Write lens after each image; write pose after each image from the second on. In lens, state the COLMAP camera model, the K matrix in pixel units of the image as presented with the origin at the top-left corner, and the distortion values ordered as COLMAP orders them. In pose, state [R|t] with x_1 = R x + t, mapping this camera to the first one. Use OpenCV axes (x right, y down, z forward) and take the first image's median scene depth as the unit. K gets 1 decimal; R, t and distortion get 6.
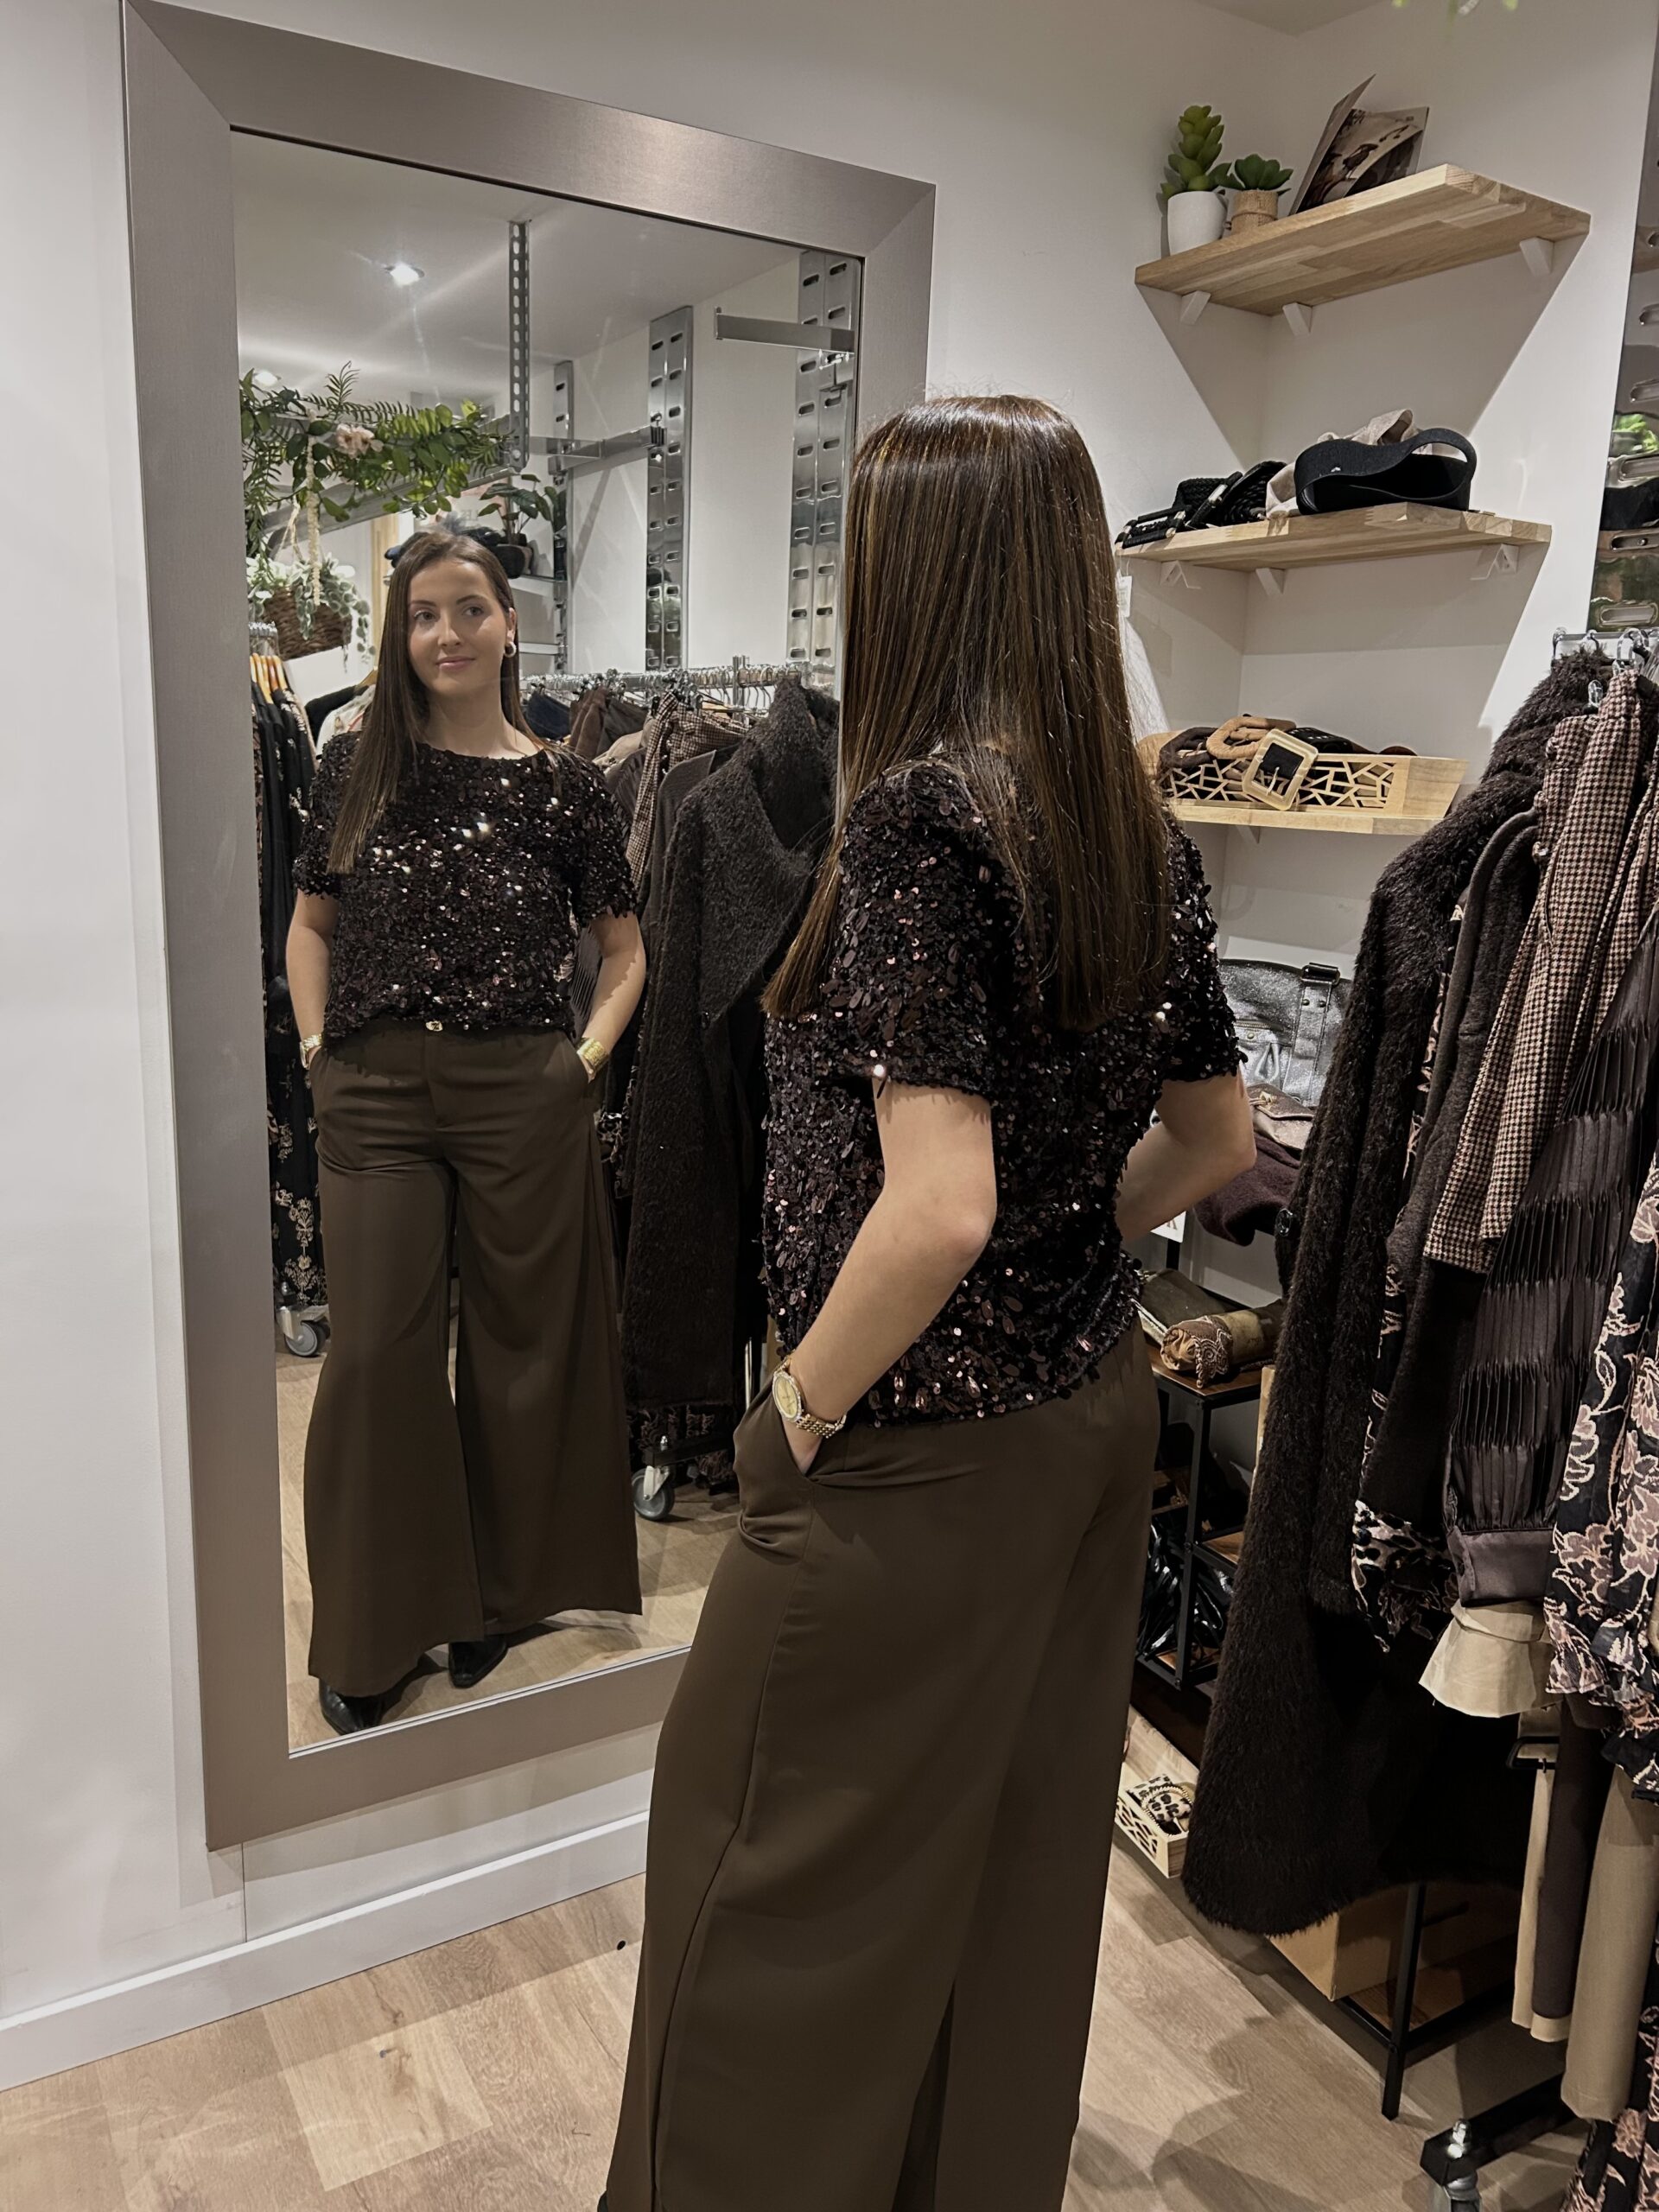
lens RADIAL K [[1680.9, 0, 820.0], [0, 1680.9, 1112.4], [0, 0, 1]] dist [0.033115, -0.044184]
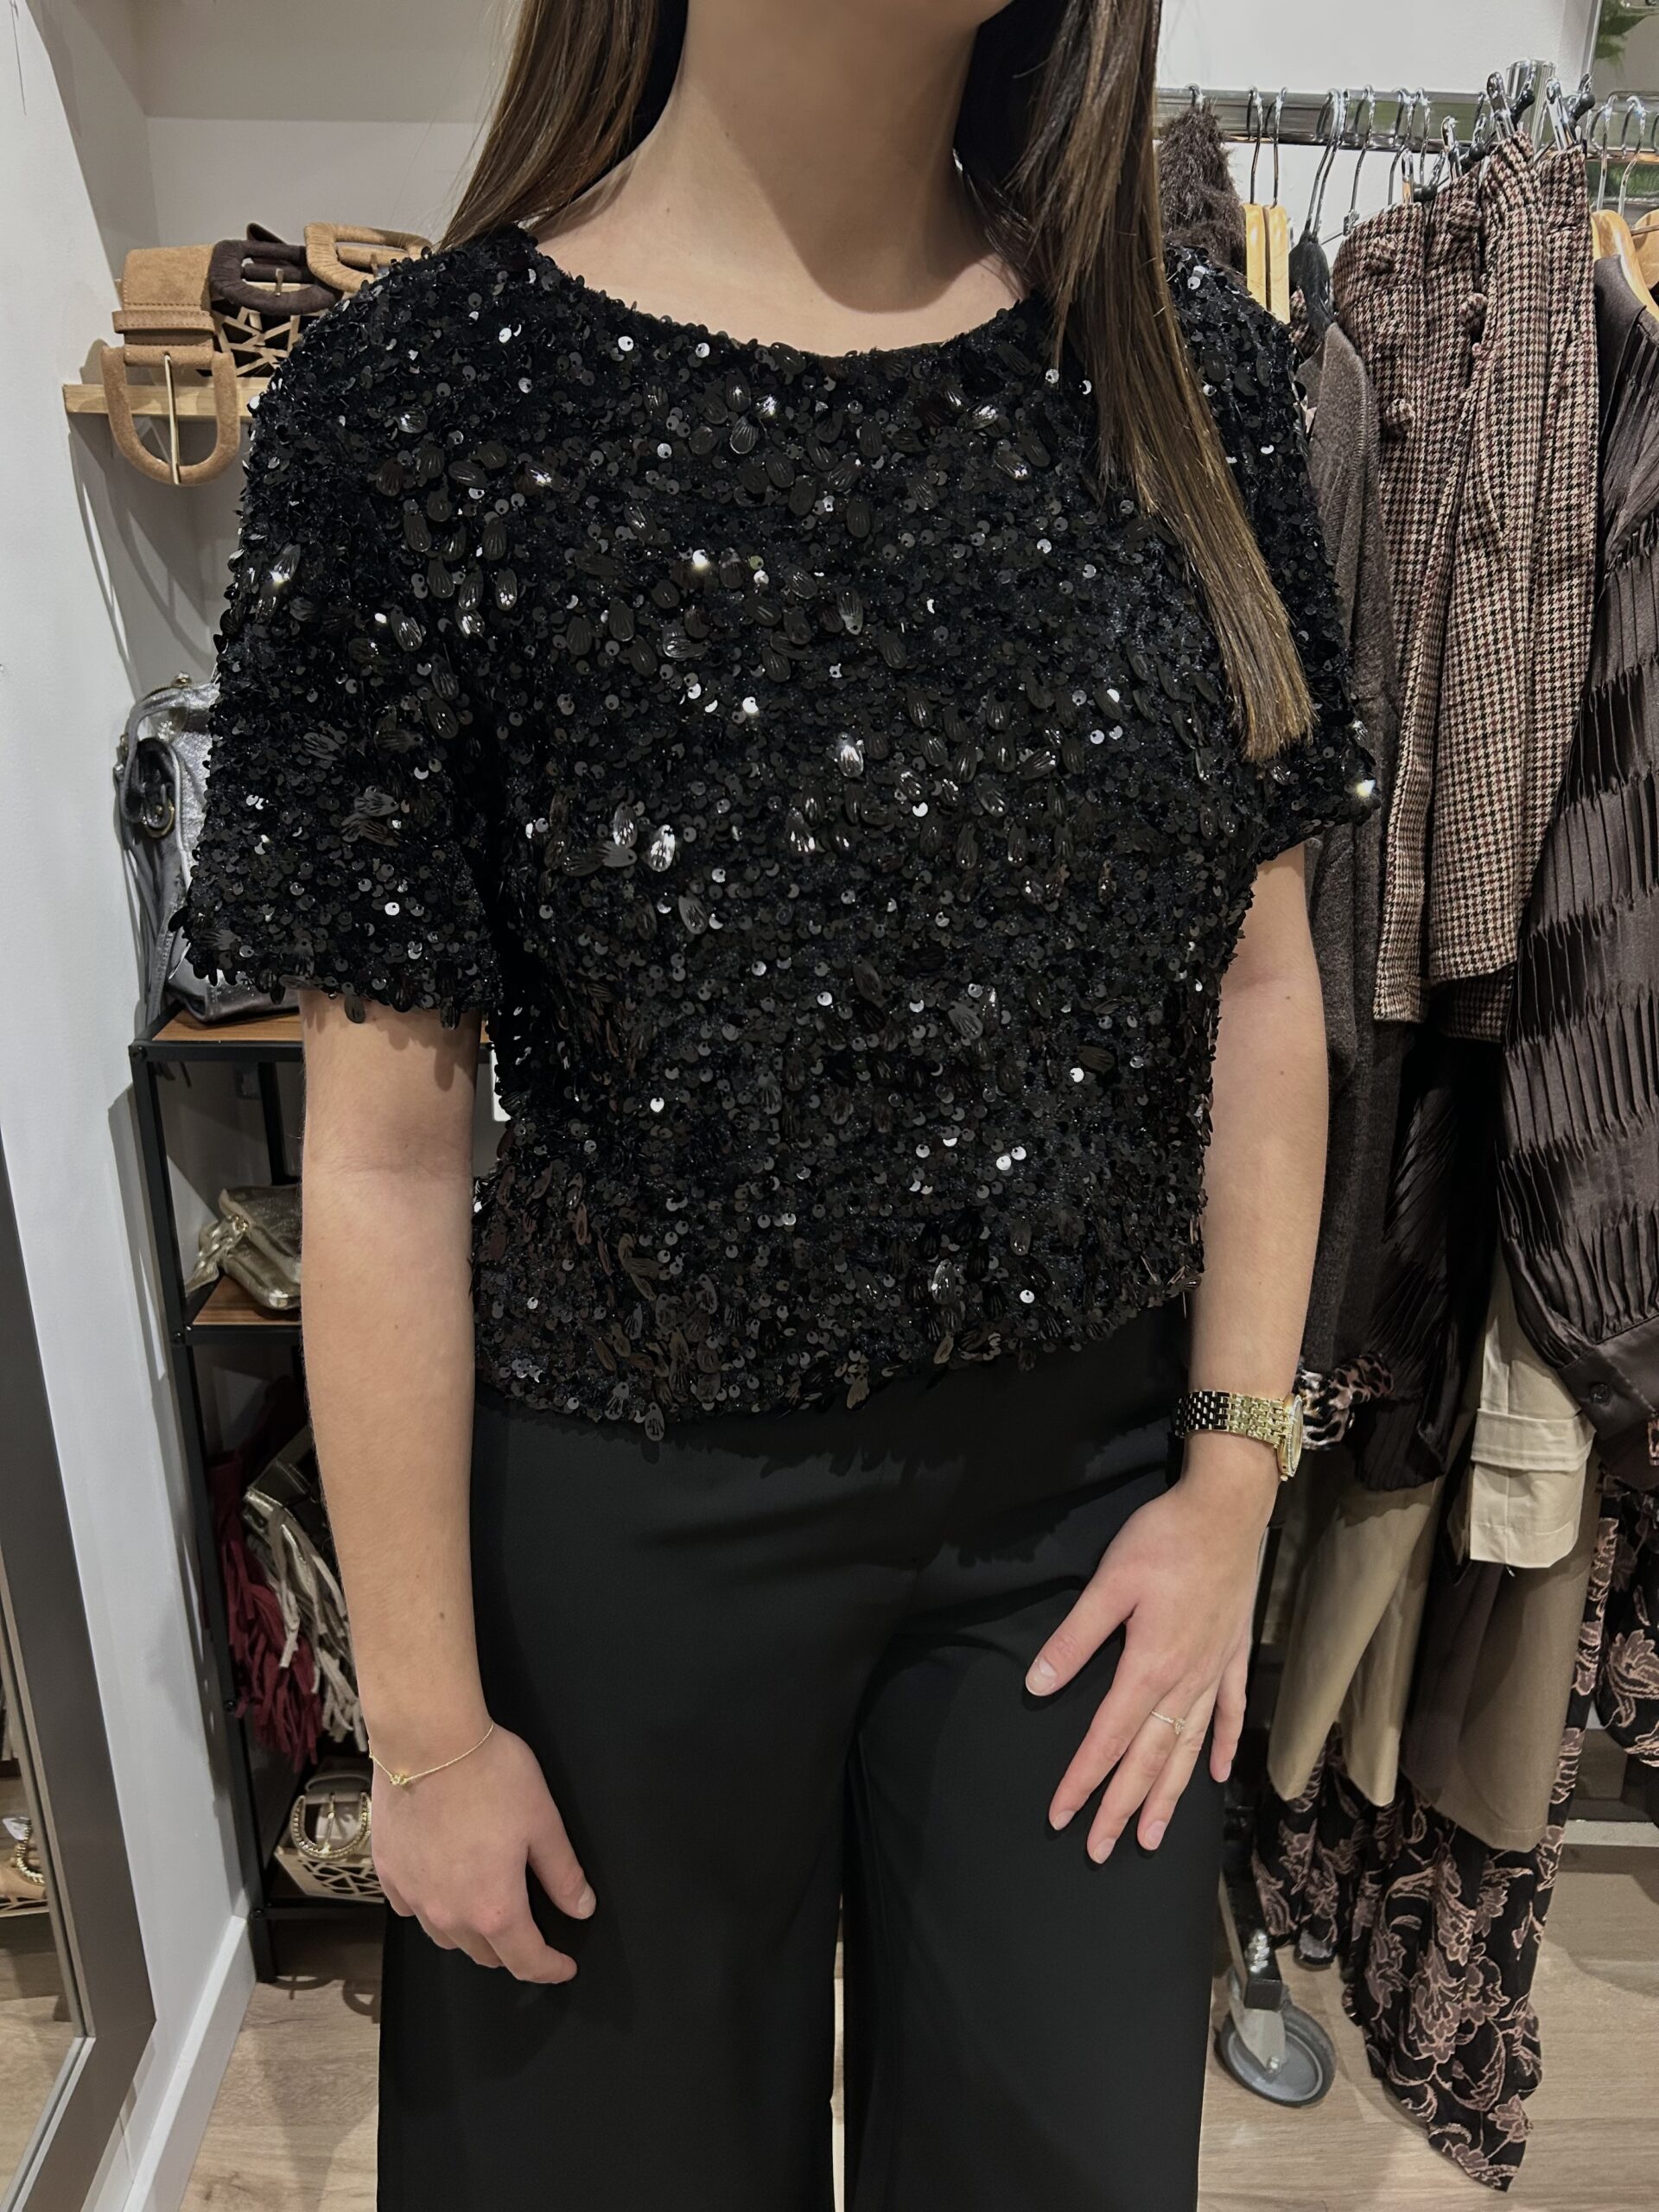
lens RADIAL K [[1680.9, 0, 820.8], [0, 1680.9, 1106.9], [0, 0, 1]] dist [0.033115, -0.044184]
pose [[0.489912, -0.347622, 0.799465, -0.245043], [0.187989, 0.937609, 0.292490, -0.097014], [-0.851261, 0.006996, 0.524695, 0.601896]]
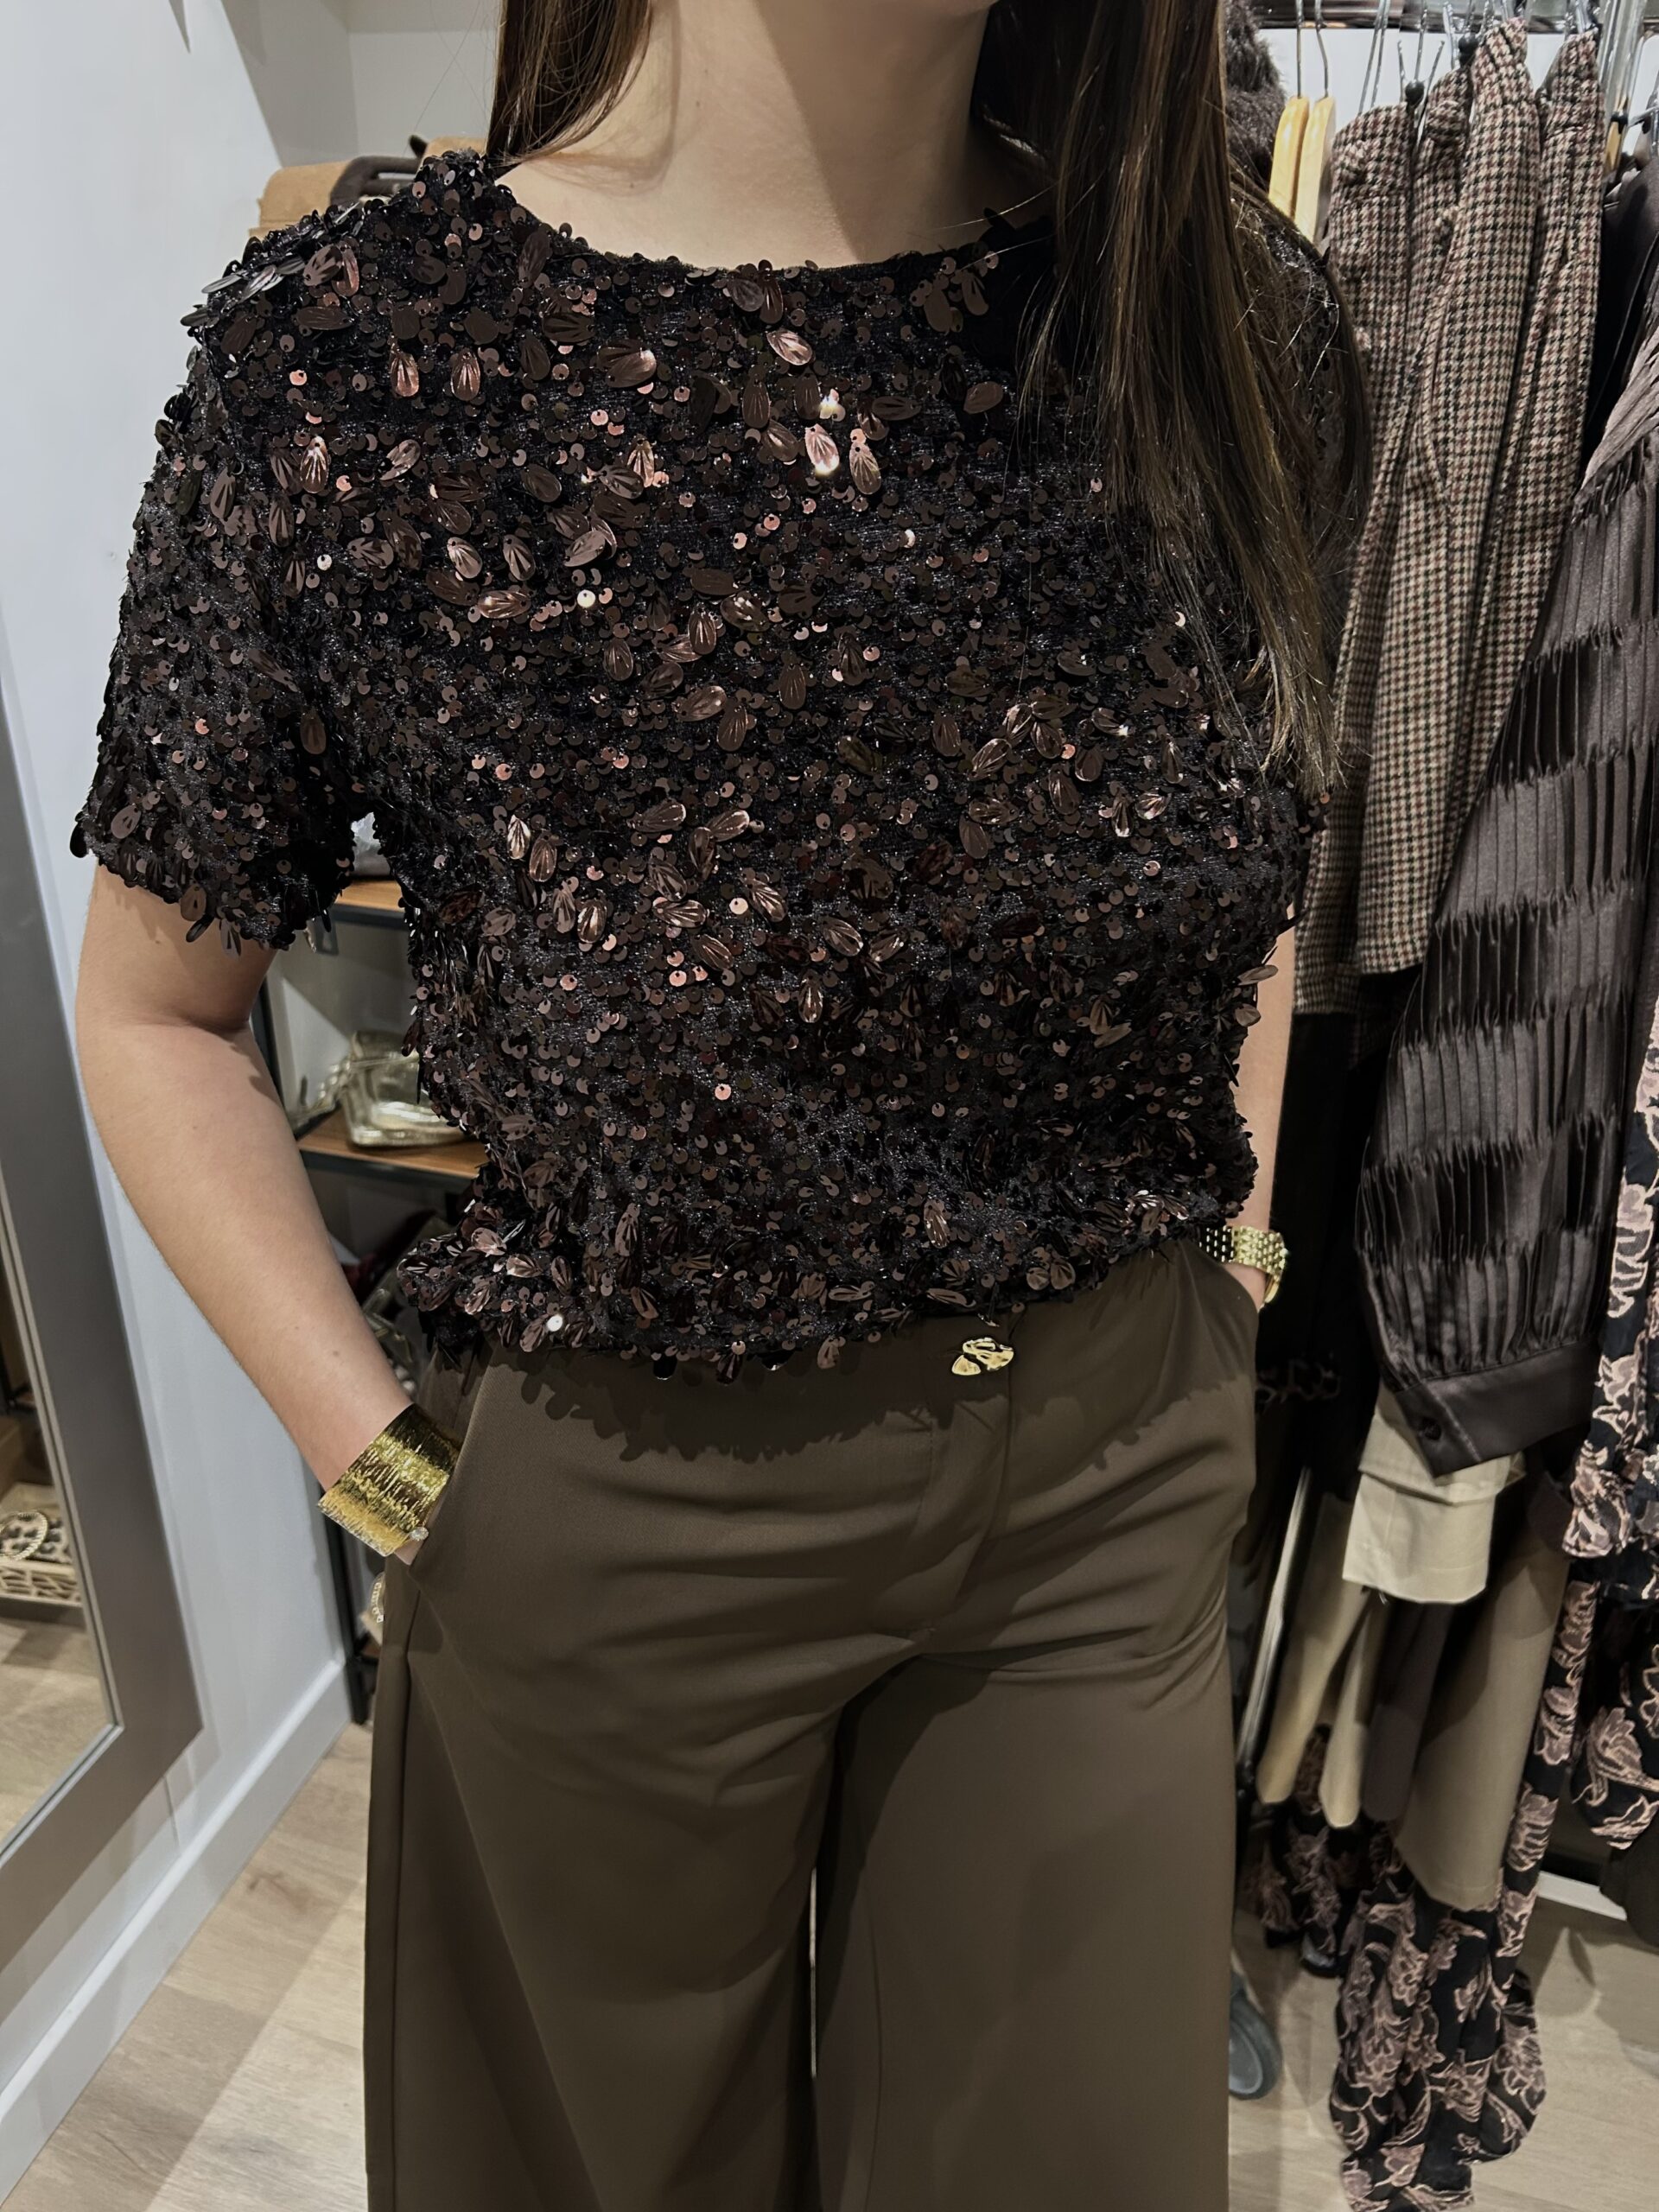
lens RADIAL K [[1680.9, 0, 840.8], [0, 1680.9, 1128.4], [0, 0, 1]] dist [0.033115, -0.044184]
pose [[0.734338, -0.315573, 0.600967, -0.132506], [0.147524, 0.938394, 0.312495, -0.075830], [-0.662558, -0.140820, 0.735654, 0.447423]]
